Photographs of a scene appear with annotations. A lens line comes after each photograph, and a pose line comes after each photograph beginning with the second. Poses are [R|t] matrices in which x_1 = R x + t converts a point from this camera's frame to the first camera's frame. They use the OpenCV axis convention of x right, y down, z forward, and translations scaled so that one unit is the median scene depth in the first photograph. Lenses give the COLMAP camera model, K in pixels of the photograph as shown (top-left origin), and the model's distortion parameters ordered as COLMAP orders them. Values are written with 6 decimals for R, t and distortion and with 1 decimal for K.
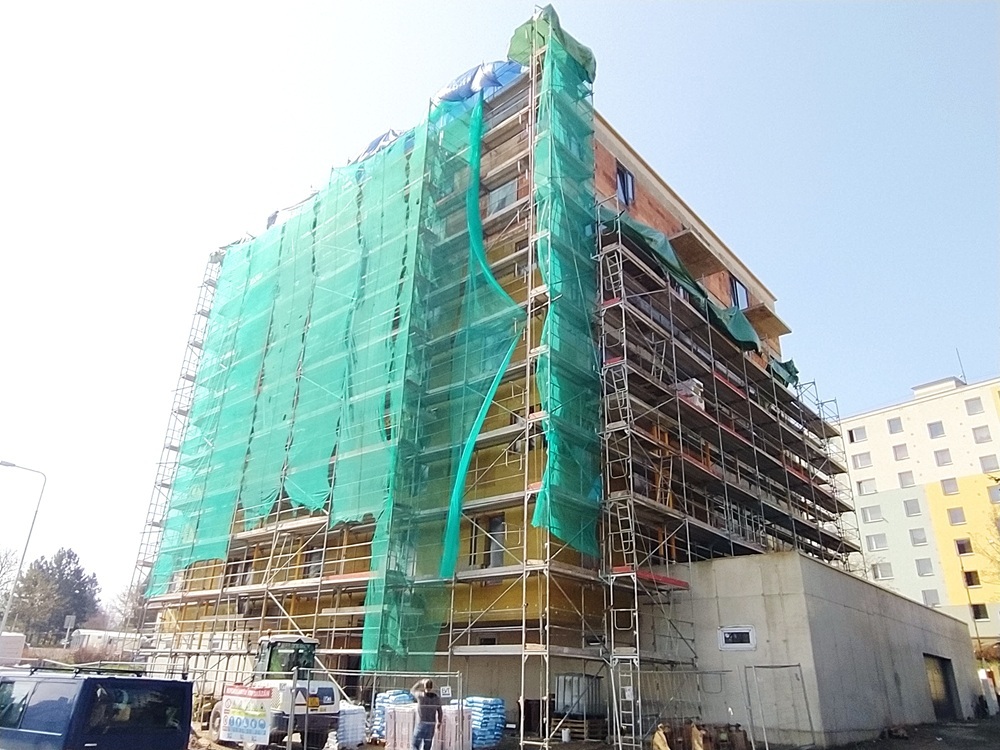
lens RADIAL K [[695.6, 0, 497.2], [0, 695.6, 394.2], [0, 0, 1]] dist [-0.002793, 0.001286]
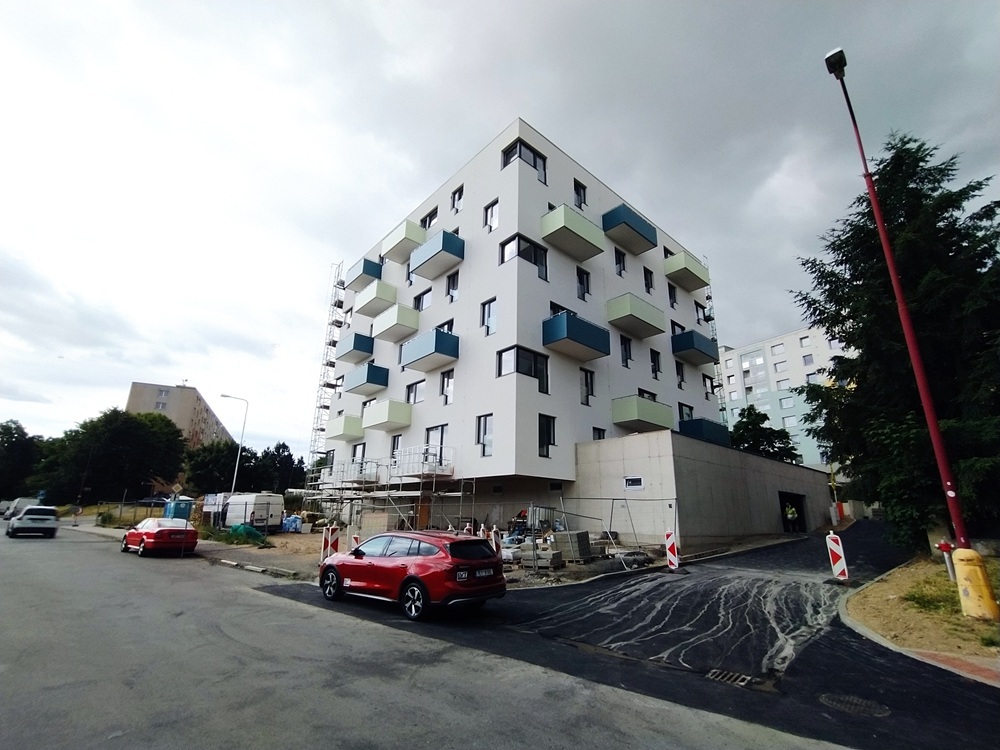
lens RADIAL K [[459.3, 0, 497.4], [0, 459.3, 386.1], [0, 0, 1]] dist [-0.001917, -0.000076]
pose [[0.991814, -0.045079, -0.119468, 0.156832], [0.058112, 0.992456, 0.107953, -0.010055], [0.113700, -0.114012, 0.986952, -0.072892]]
